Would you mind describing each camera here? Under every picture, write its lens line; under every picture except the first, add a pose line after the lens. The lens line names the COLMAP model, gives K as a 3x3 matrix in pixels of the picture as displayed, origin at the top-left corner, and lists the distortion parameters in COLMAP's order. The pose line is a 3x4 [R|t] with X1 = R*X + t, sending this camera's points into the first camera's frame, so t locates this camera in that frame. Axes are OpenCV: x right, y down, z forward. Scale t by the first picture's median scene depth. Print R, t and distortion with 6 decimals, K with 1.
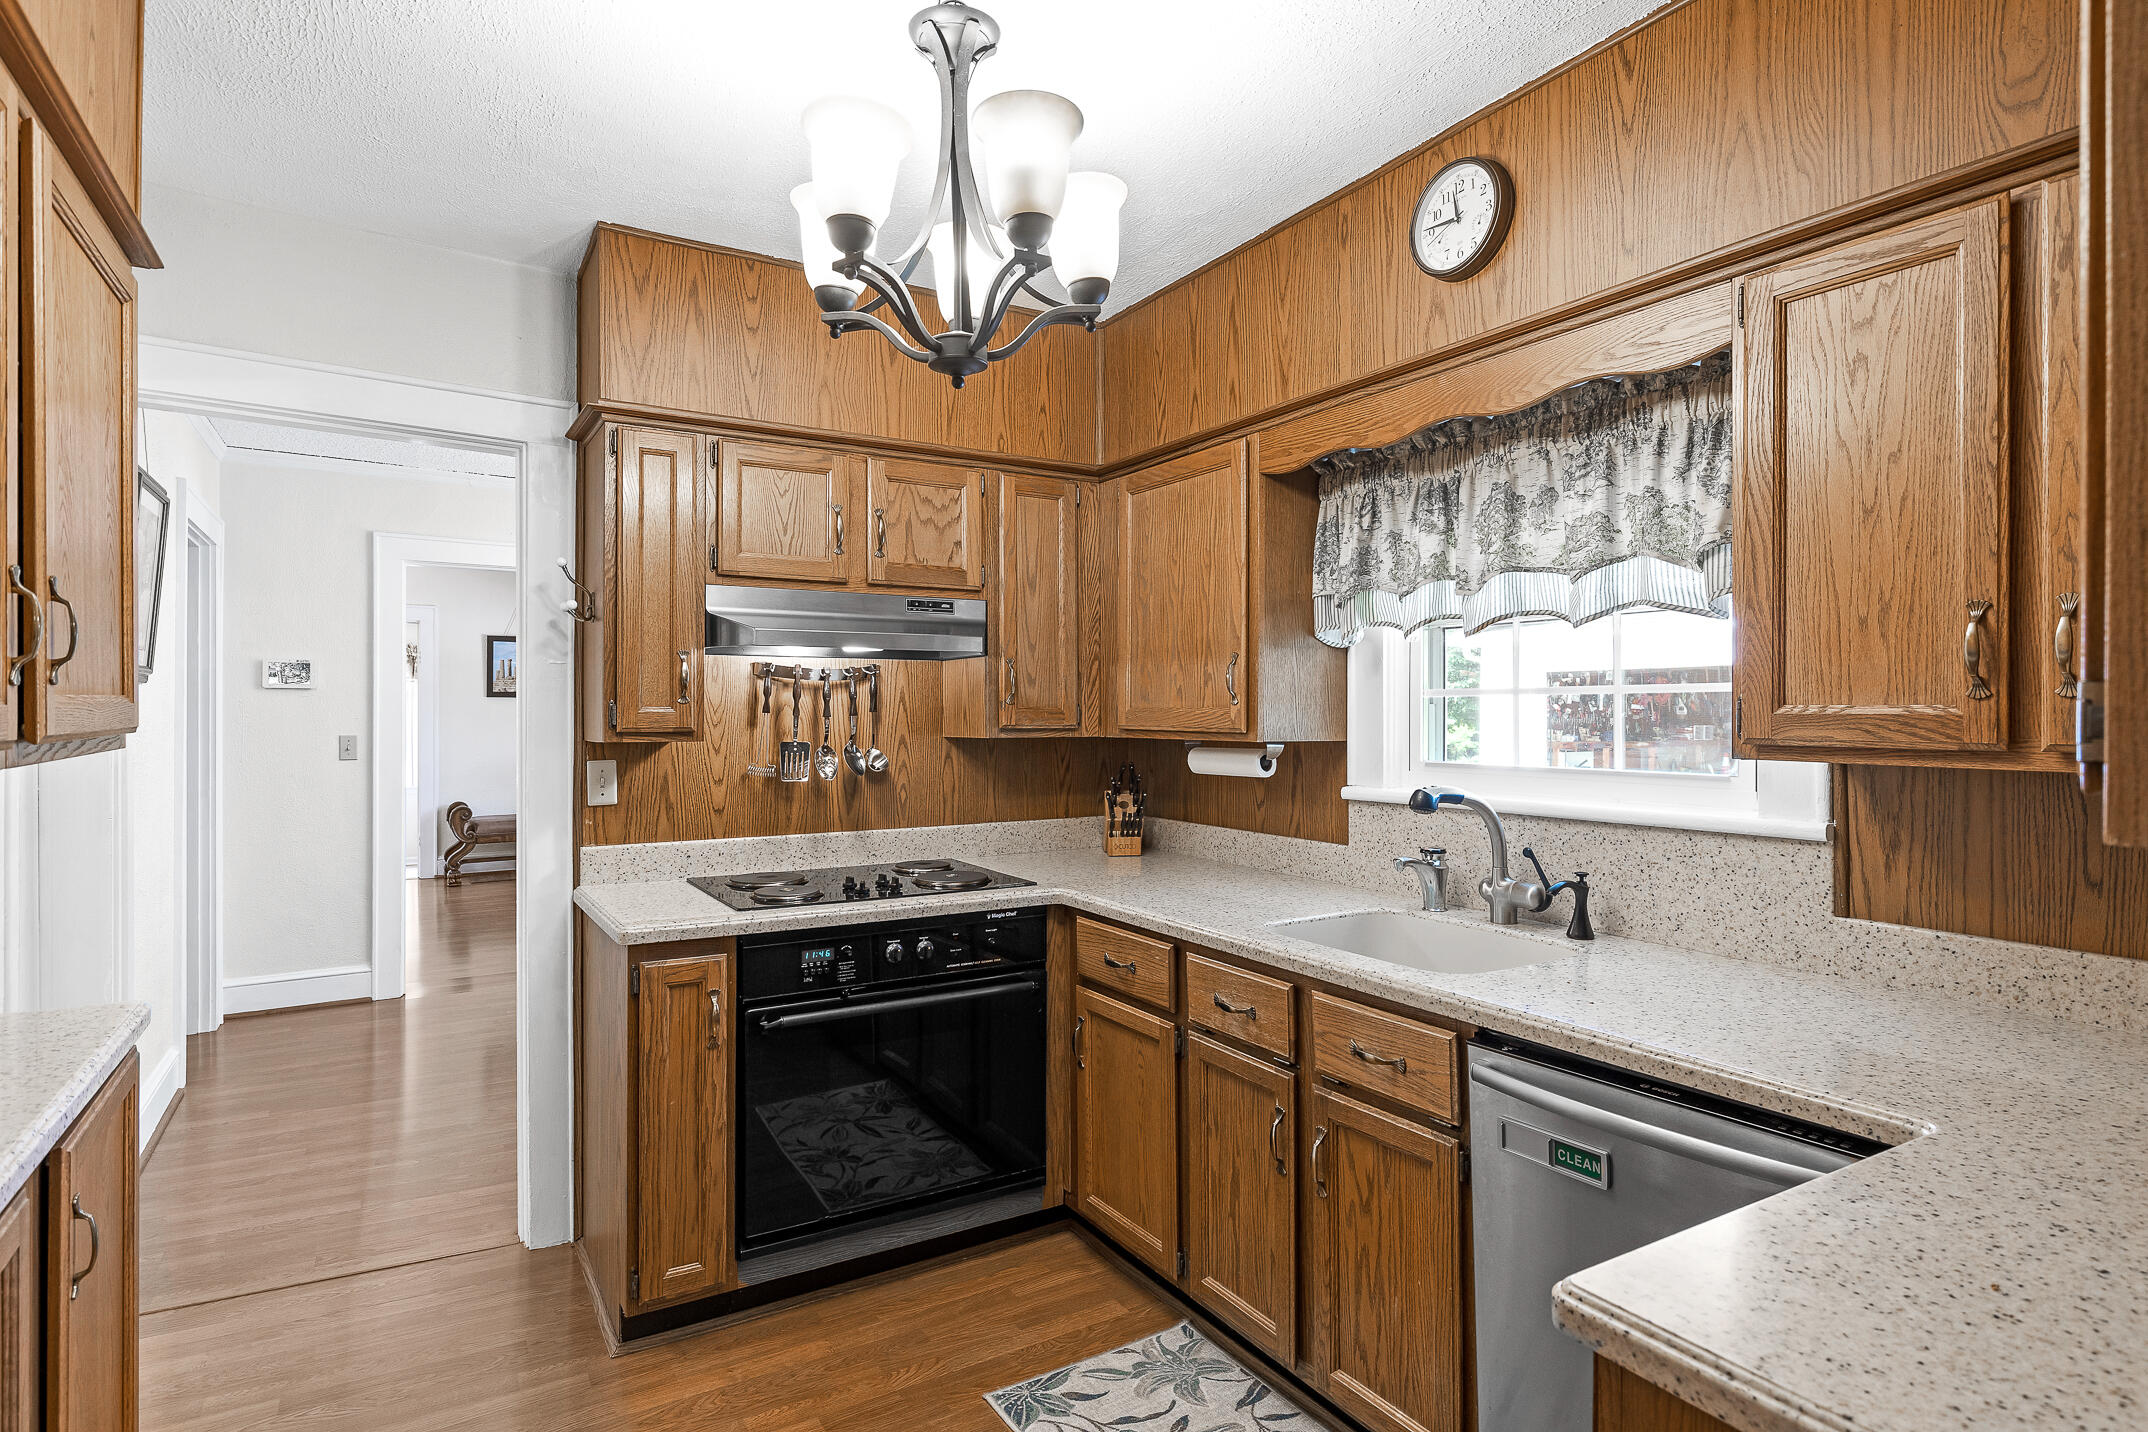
lens RADIAL K [[1154.2, 0, 1058.9], [0, 1154.2, 718.8], [0, 0, 1]] dist [0.000080, -0.001477]
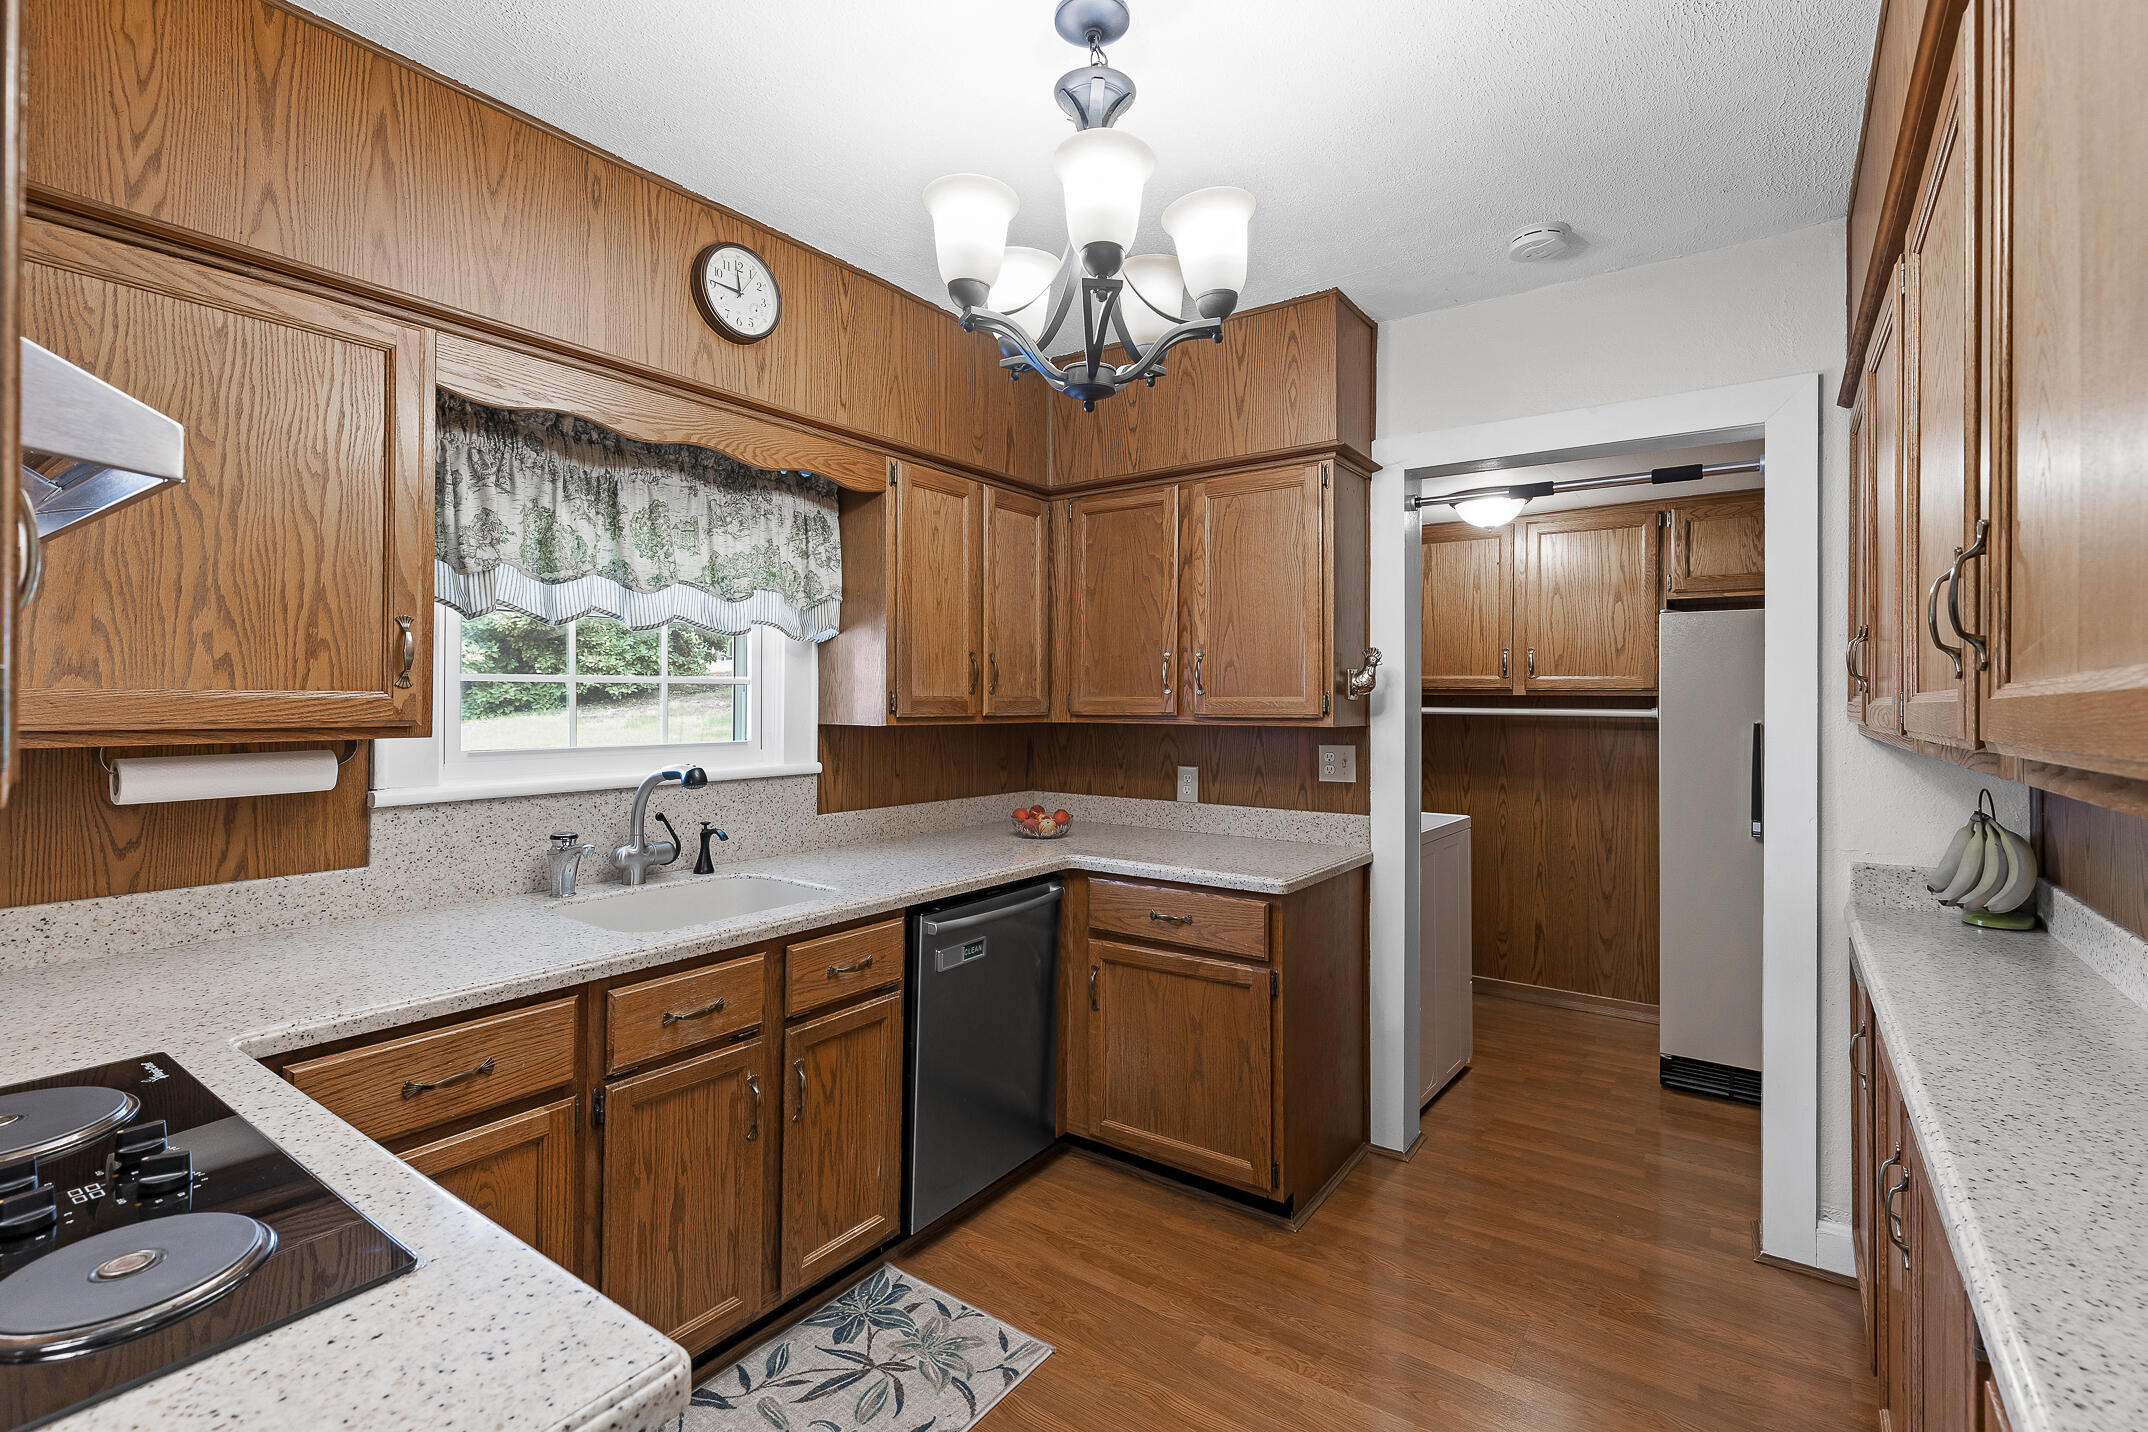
lens RADIAL K [[964.8, 0, 1086.6], [0, 964.8, 708.7], [0, 0, 1]] dist [0.003006, 0.000298]
pose [[-0.423265, -0.010947, 0.905940, -0.750091], [0.000761, 0.999922, 0.012439, -0.008186], [-0.906005, 0.005954, -0.423224, 1.127205]]
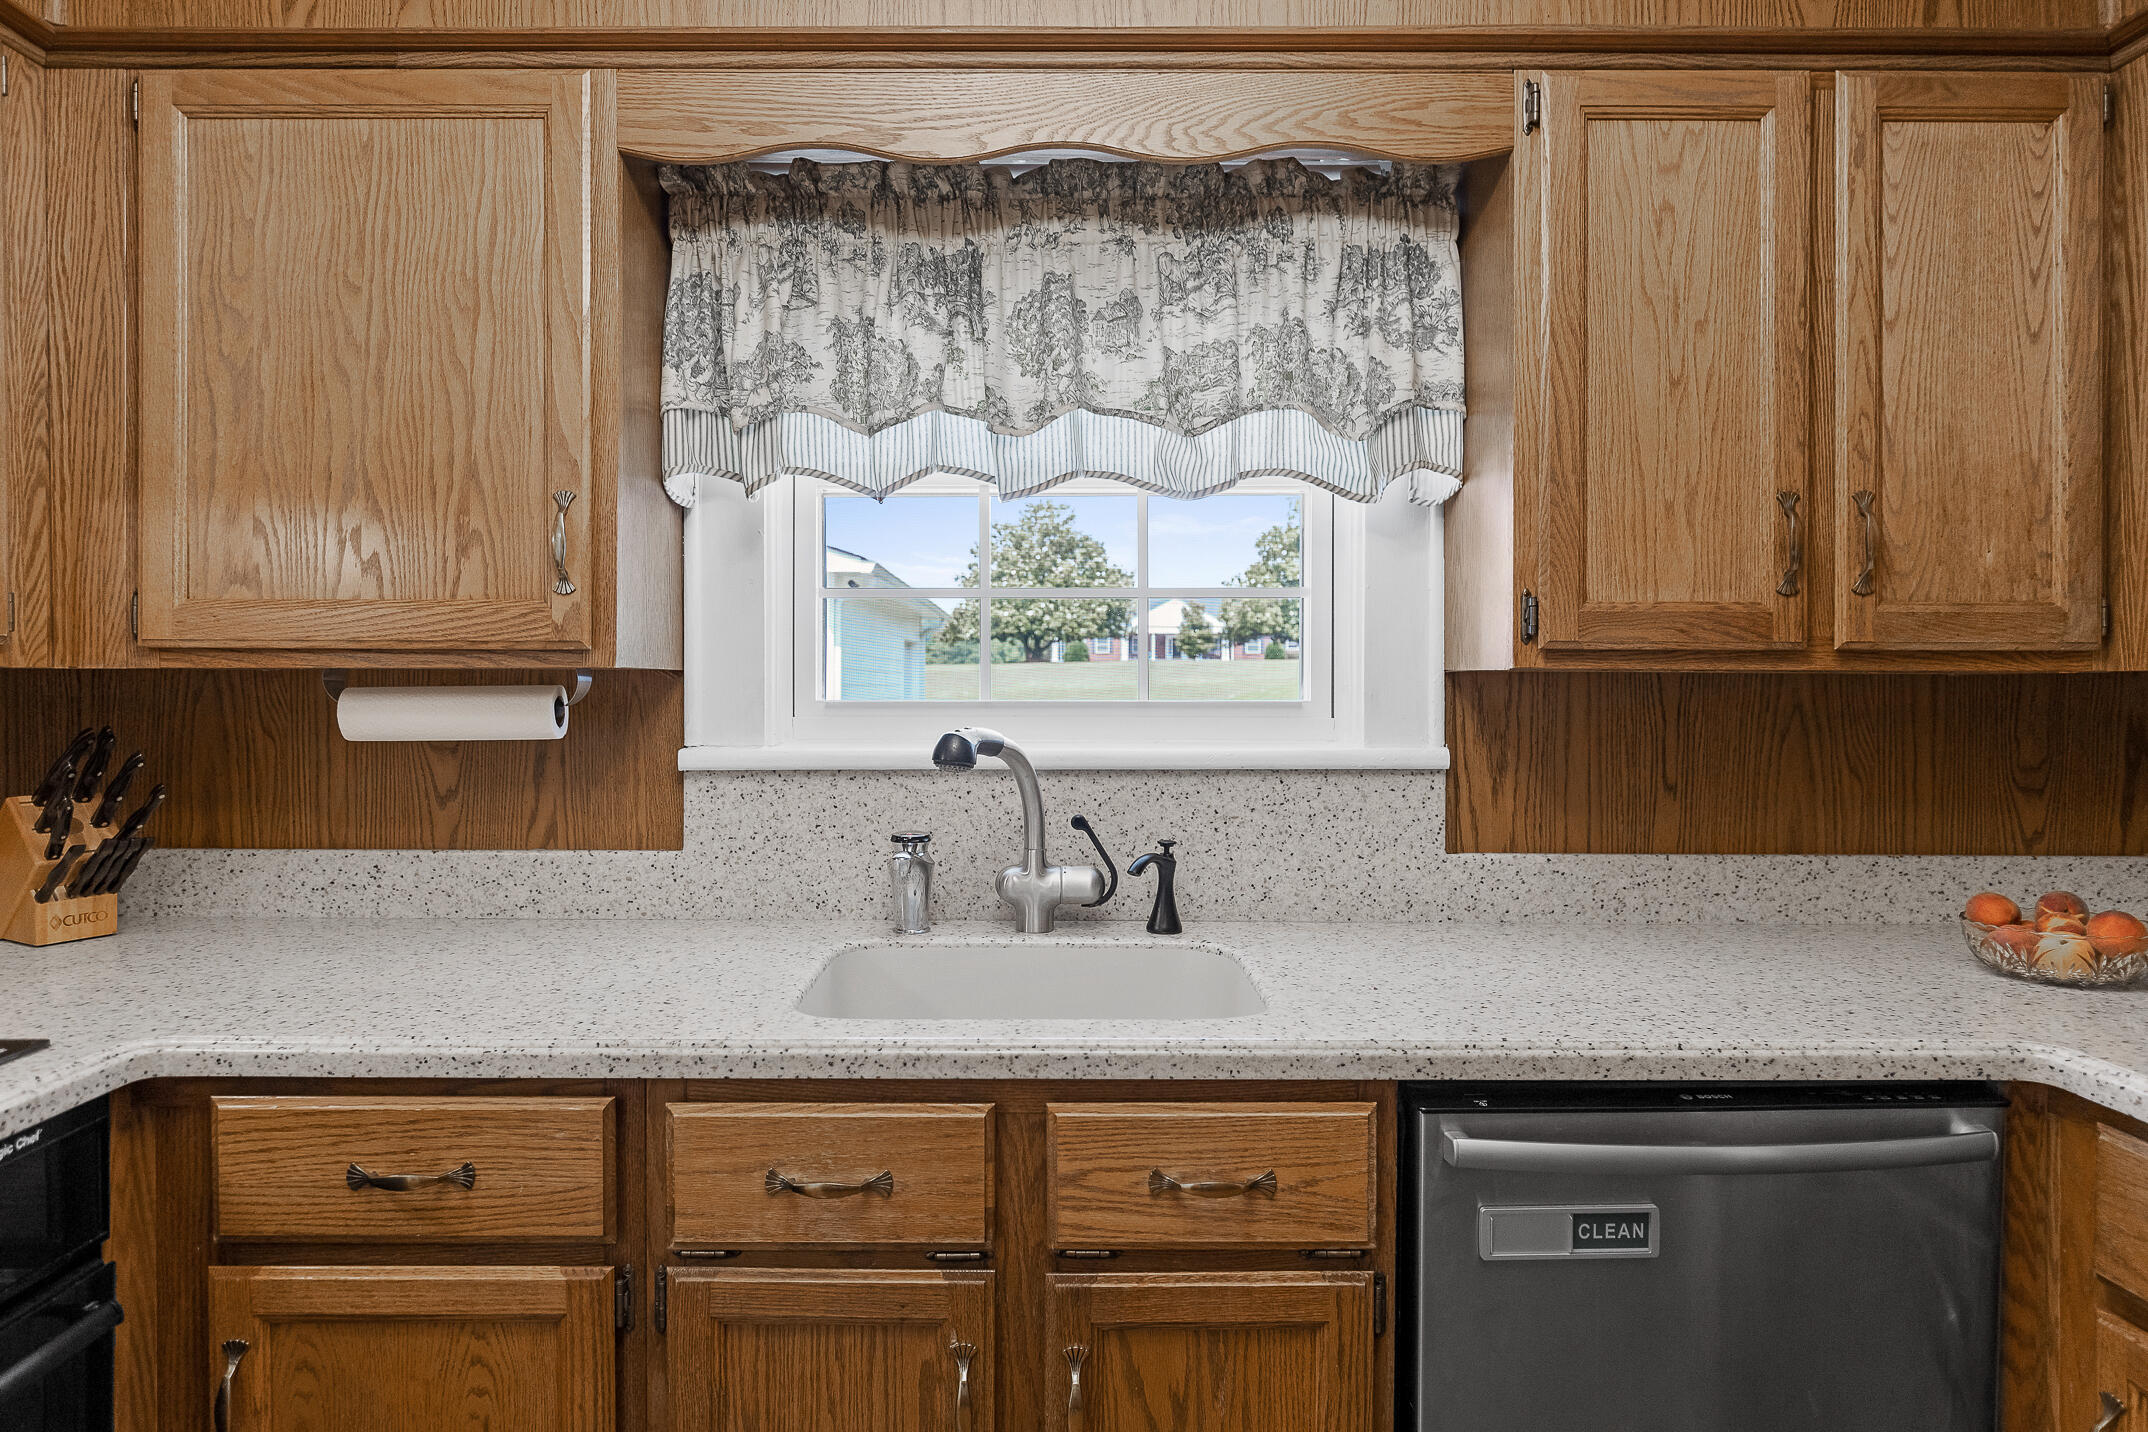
lens RADIAL K [[1334.9, 0, 1062.3], [0, 1334.9, 697.5], [0, 0, 1]] dist [0.003606, -0.002001]
pose [[0.498247, -0.010315, 0.866974, -0.318970], [0.005366, 0.999947, 0.008814, 0.037656], [-0.867019, 0.000261, 0.498275, 0.674145]]
